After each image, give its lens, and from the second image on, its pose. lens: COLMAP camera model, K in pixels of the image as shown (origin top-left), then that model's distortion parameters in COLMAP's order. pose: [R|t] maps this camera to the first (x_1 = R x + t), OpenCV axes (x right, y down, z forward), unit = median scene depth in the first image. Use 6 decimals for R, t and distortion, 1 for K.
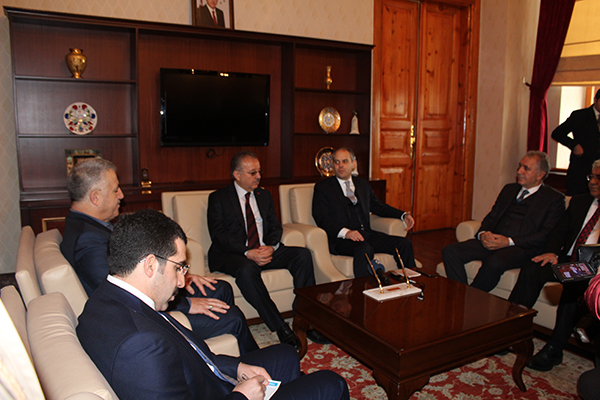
lens RADIAL K [[503.1, 0, 300.0], [0, 503.1, 200.0], [0, 0, 1]] dist [-0.118999, 0.011980]
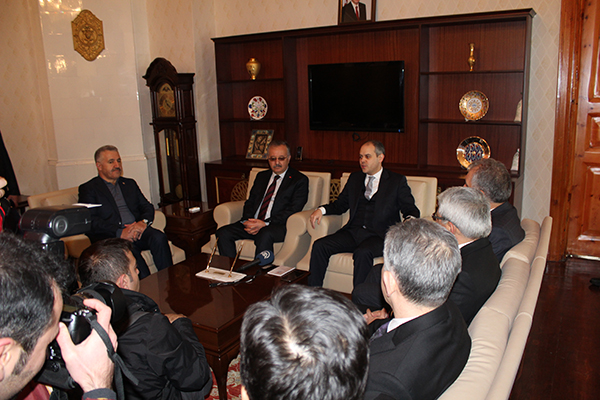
lens RADIAL K [[503.1, 0, 300.0], [0, 503.1, 200.0], [0, 0, 1]] dist [-0.118999, 0.011980]
pose [[0.474329, 0.167183, -0.864327, 0.794027], [-0.086323, 0.985904, 0.143326, -0.110064], [0.876105, 0.006628, 0.482075, 0.376905]]
